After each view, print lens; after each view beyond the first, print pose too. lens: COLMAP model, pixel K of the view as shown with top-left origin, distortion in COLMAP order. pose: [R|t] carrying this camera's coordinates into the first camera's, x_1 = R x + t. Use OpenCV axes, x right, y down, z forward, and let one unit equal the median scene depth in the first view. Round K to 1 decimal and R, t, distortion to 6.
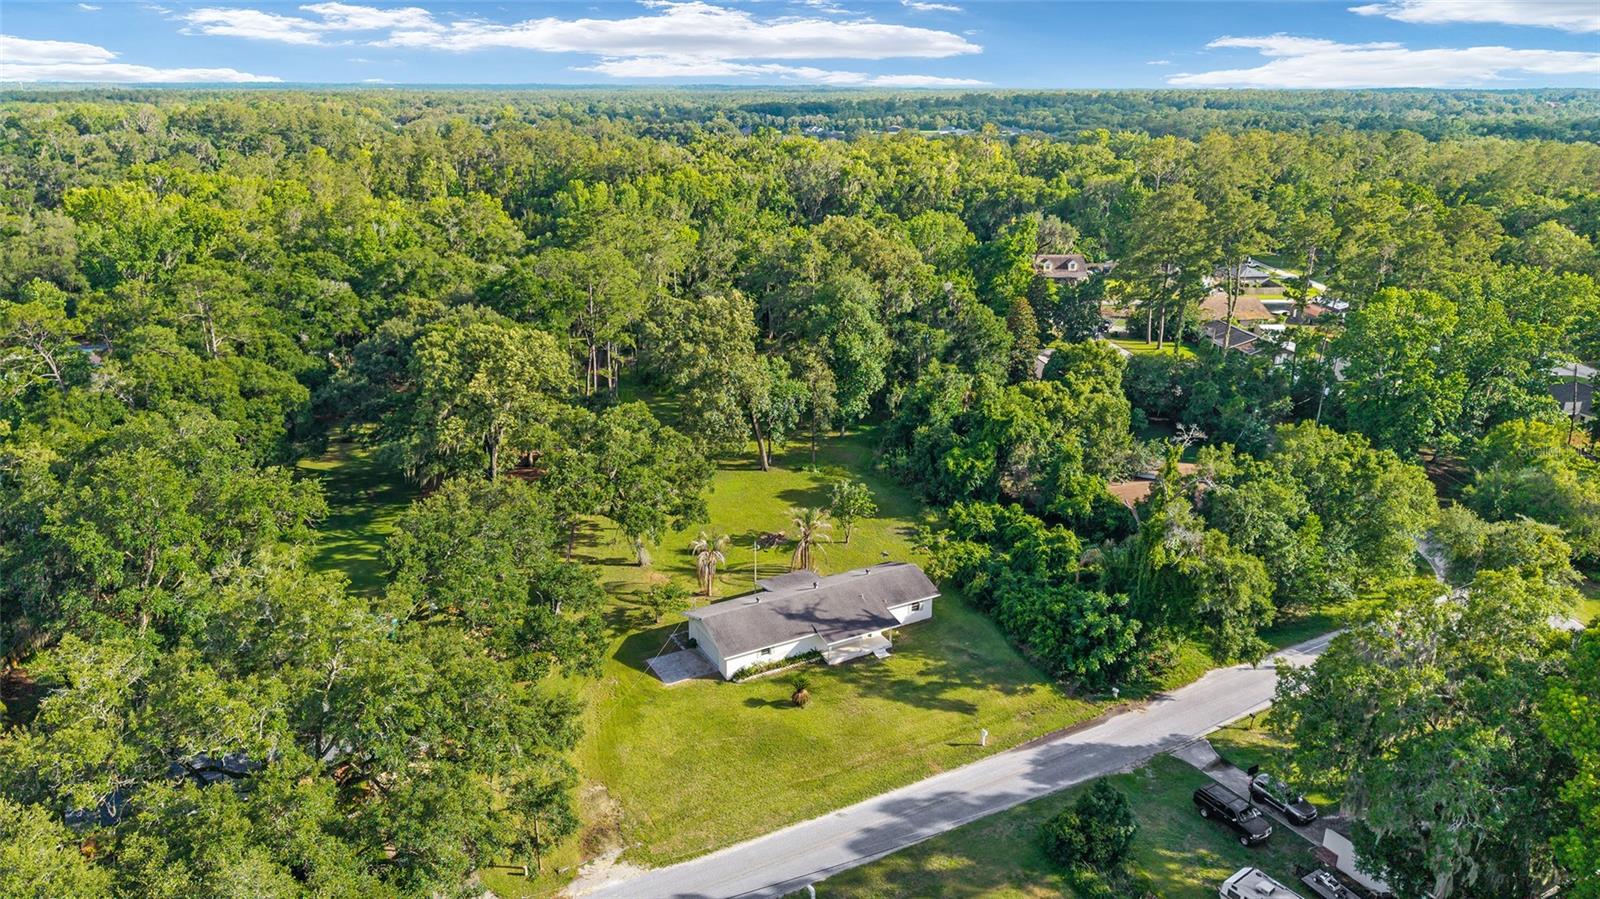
lens RADIAL K [[1064.2, 0, 800.0], [0, 1064.2, 449.5], [0, 0, 1]] dist [0.027419, -0.038653]
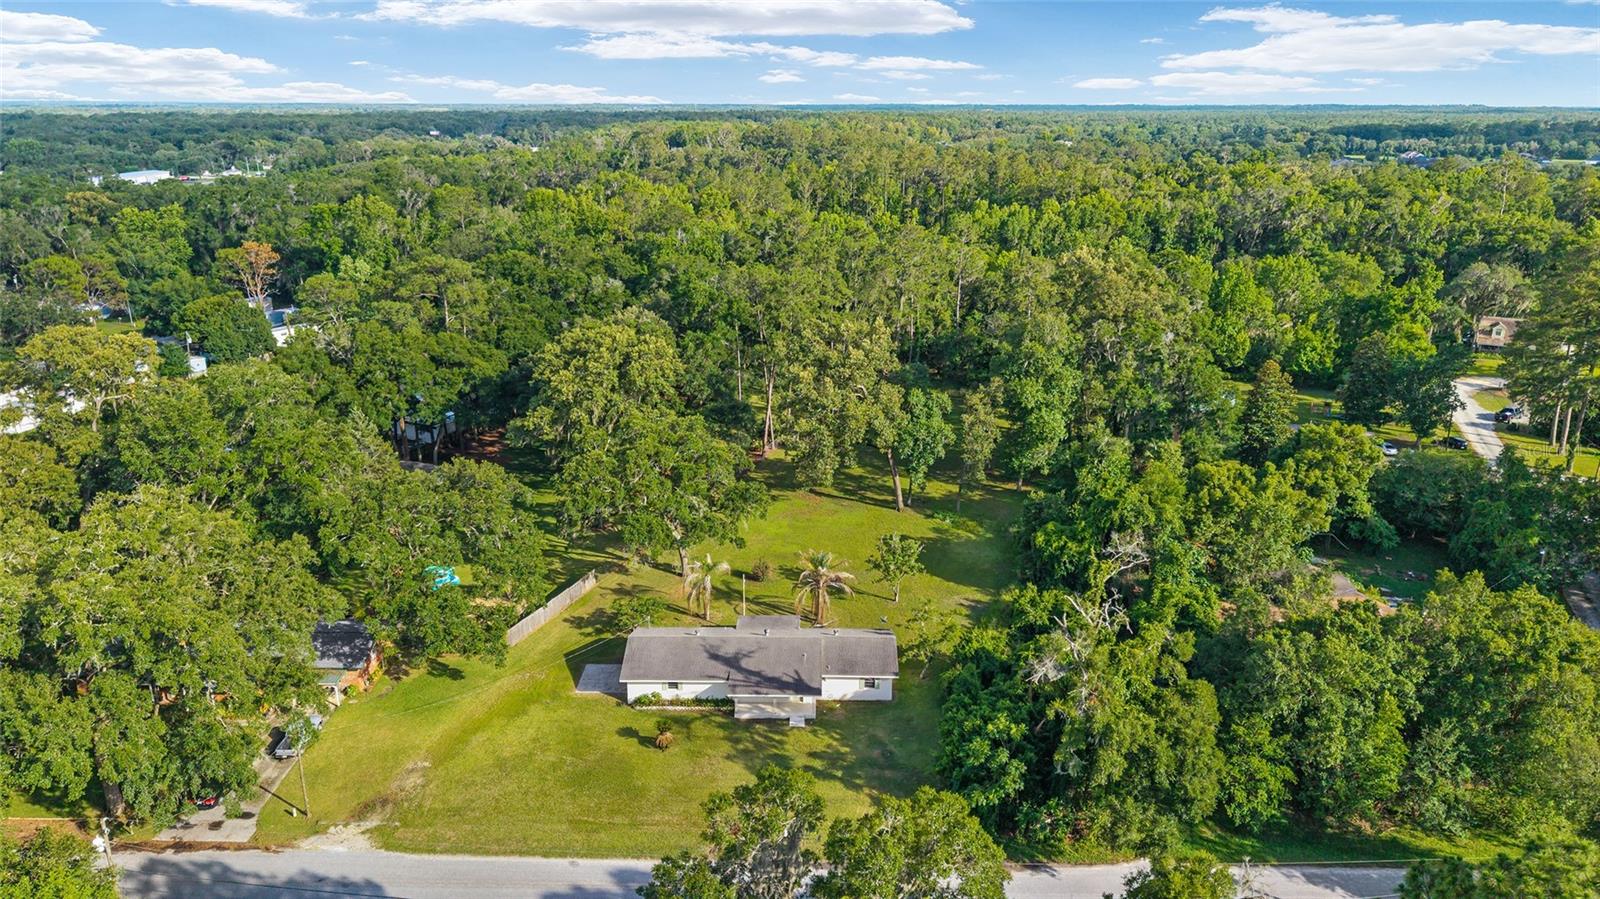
lens RADIAL K [[1064.2, 0, 800.0], [0, 1064.2, 449.5], [0, 0, 1]] dist [0.027419, -0.038653]
pose [[0.866342, 0.152227, -0.475688, 0.492729], [-0.160485, 0.986759, 0.023495, -0.062608], [0.472966, 0.055986, 0.879300, 0.190393]]
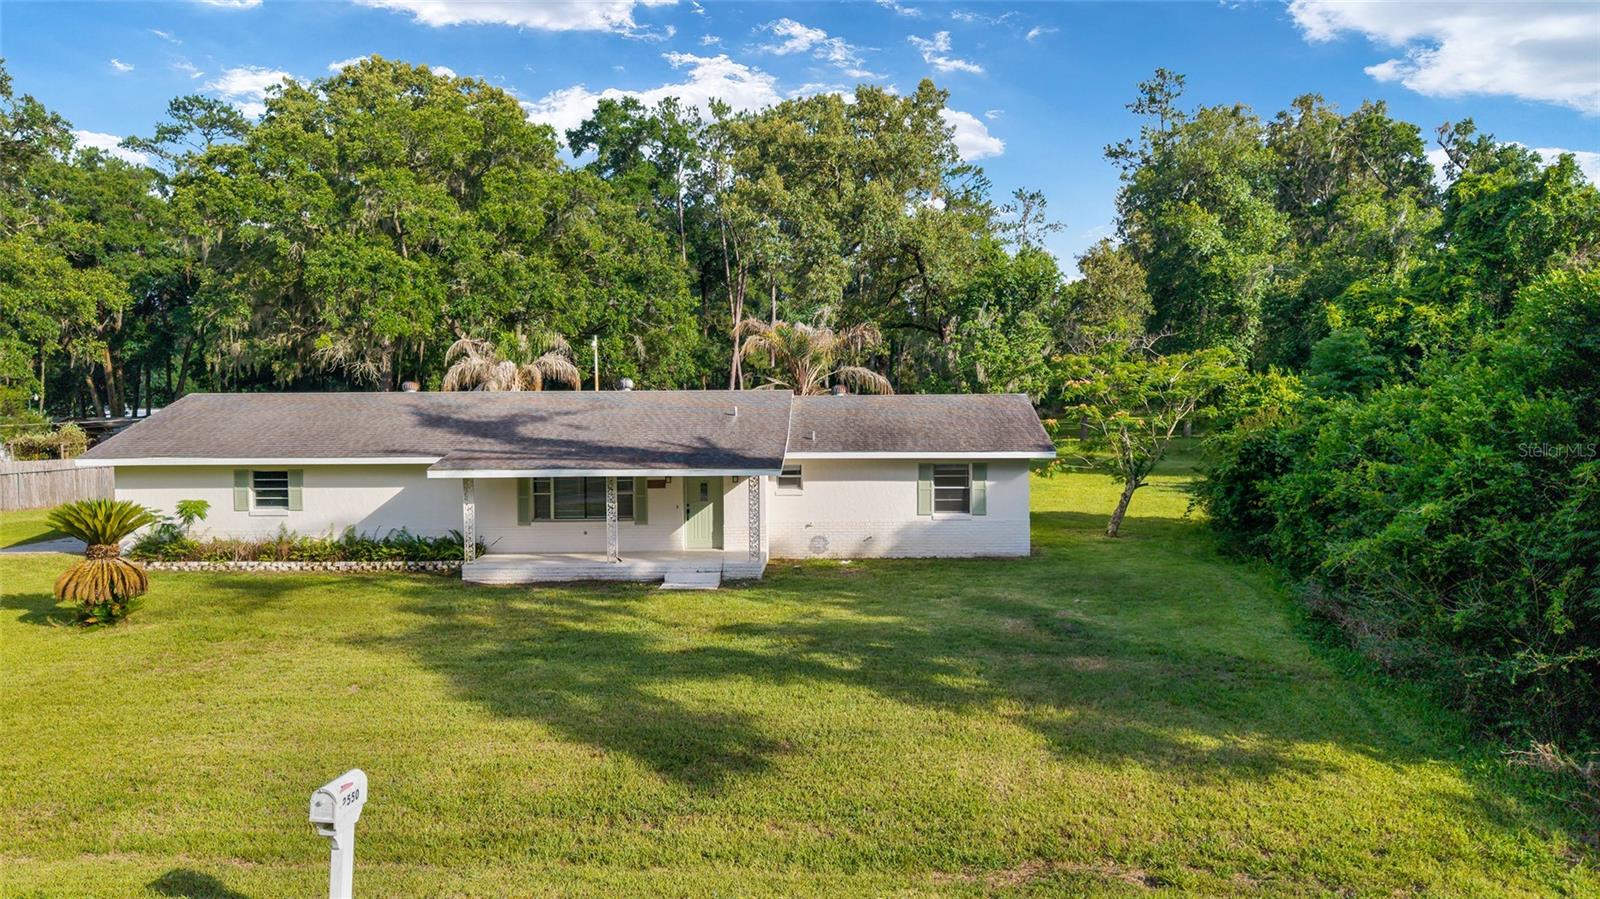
lens RADIAL K [[1073.7, 0, 800.4], [0, 1073.7, 439.7], [0, 0, 1]] dist [0.012107, -0.039627]
pose [[0.865326, 0.005100, -0.501184, 0.227258], [-0.154512, 0.953961, -0.257068, 0.225439], [0.476799, 0.299887, 0.826275, 0.824748]]
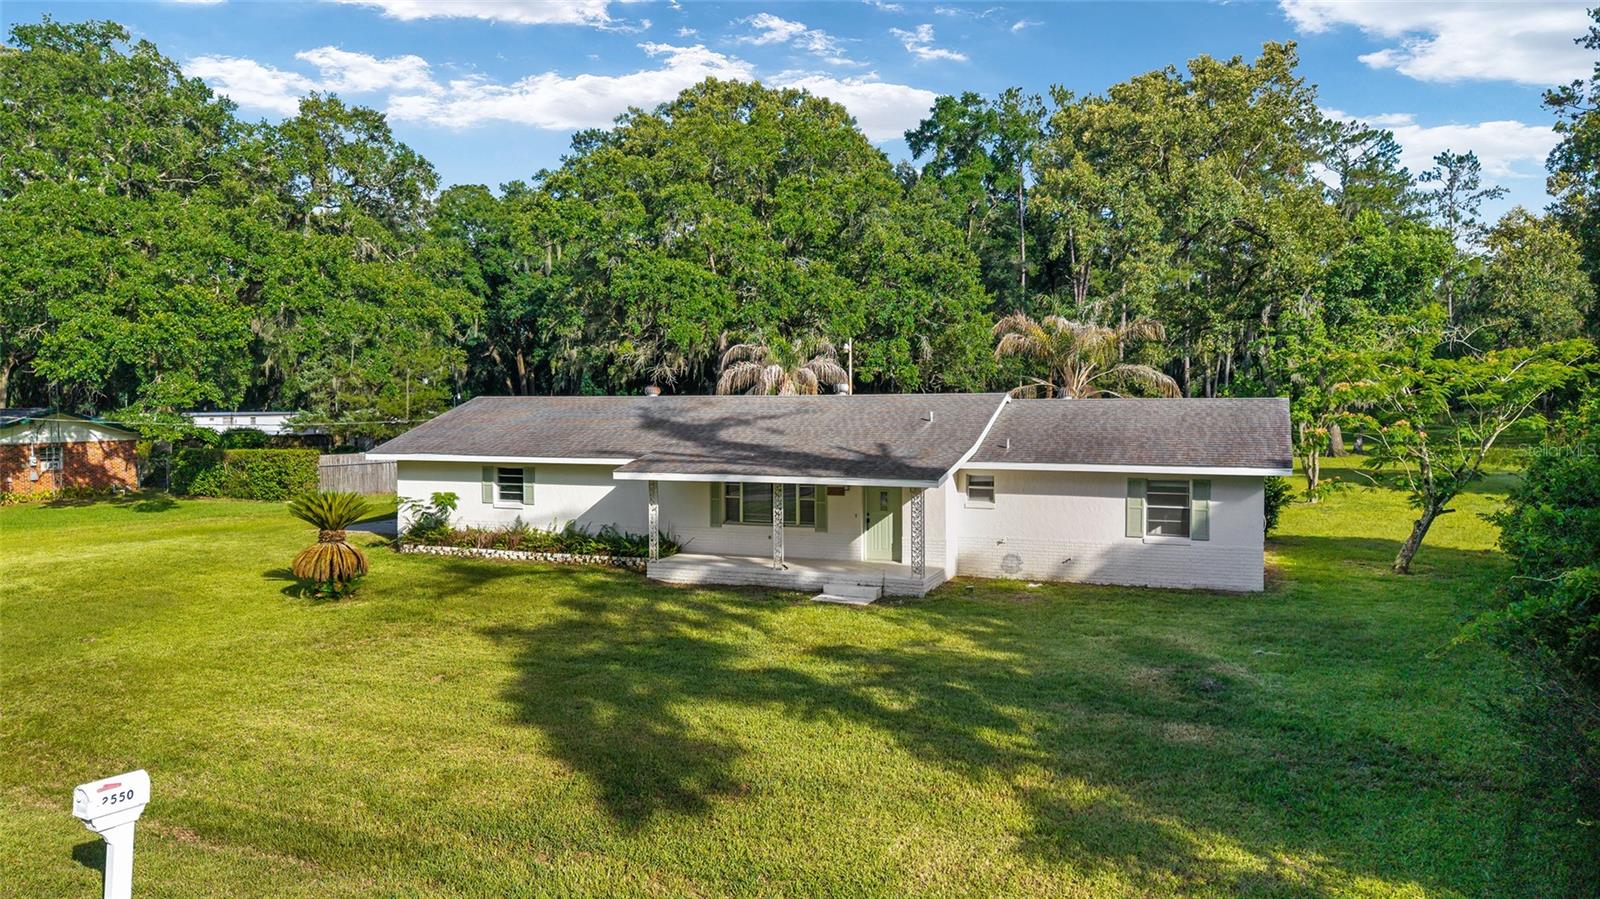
lens RADIAL K [[1064.2, 0, 800.0], [0, 1064.2, 449.5], [0, 0, 1]] dist [0.027419, -0.038653]
pose [[0.620424, 0.025850, -0.783841, 0.259421], [-0.252113, 0.952981, -0.168124, 0.208414], [0.742639, 0.301925, 0.597769, 0.868734]]
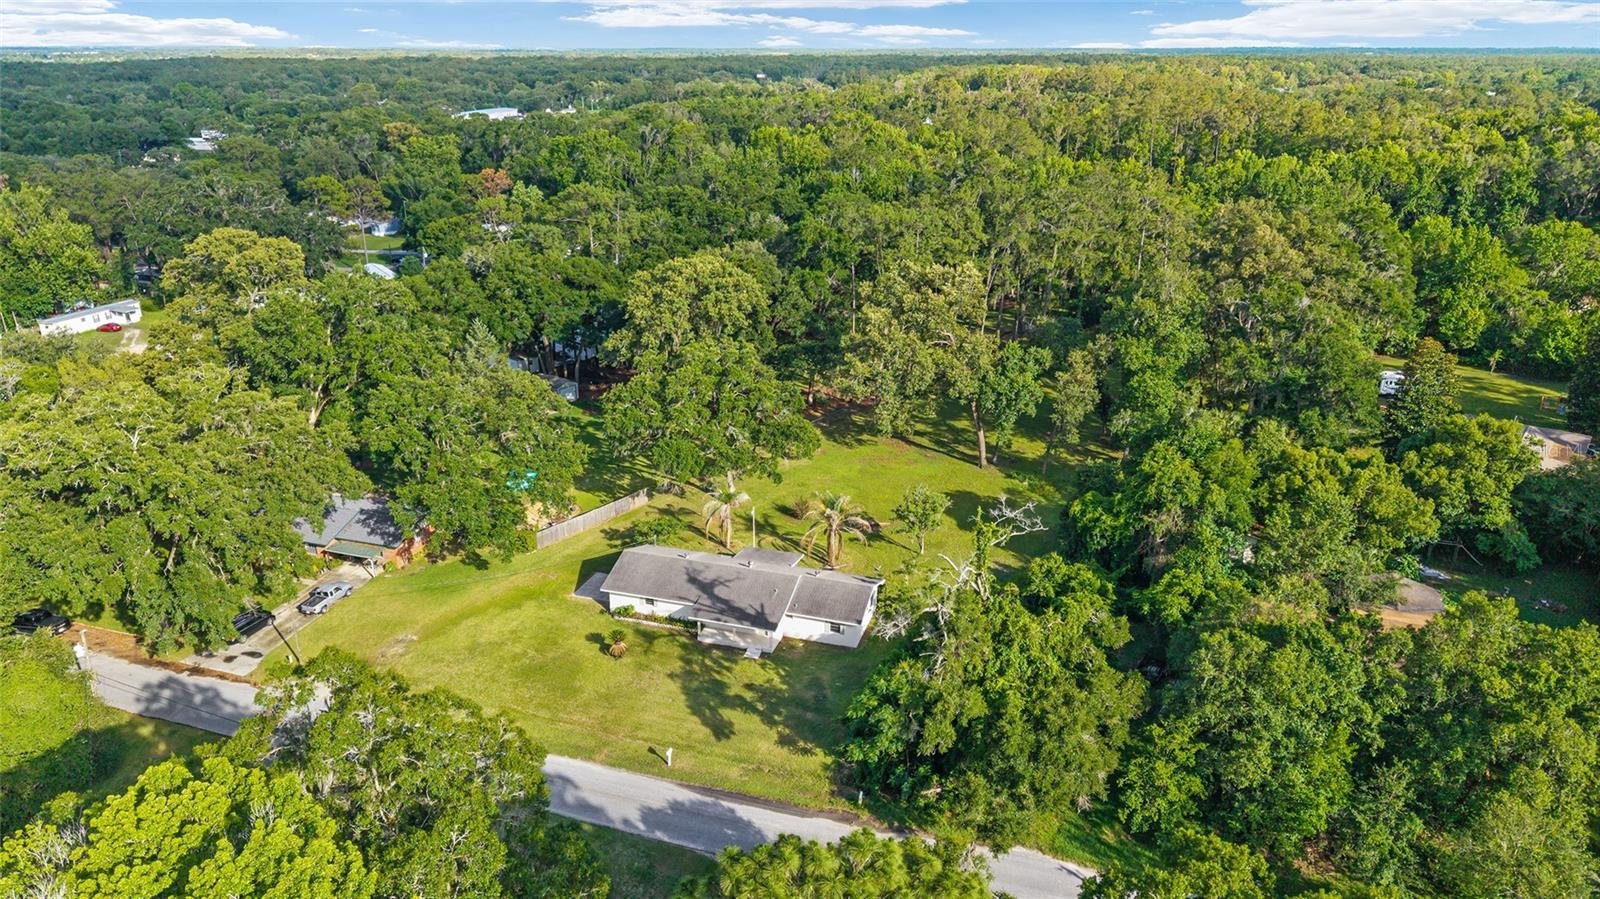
lens RADIAL K [[1064.2, 0, 800.0], [0, 1064.2, 449.5], [0, 0, 1]] dist [0.027419, -0.038653]
pose [[0.682515, 0.254845, -0.685002, 0.711721], [-0.234533, 0.964041, 0.124977, -0.106607], [0.692220, 0.075357, 0.717742, 0.364640]]
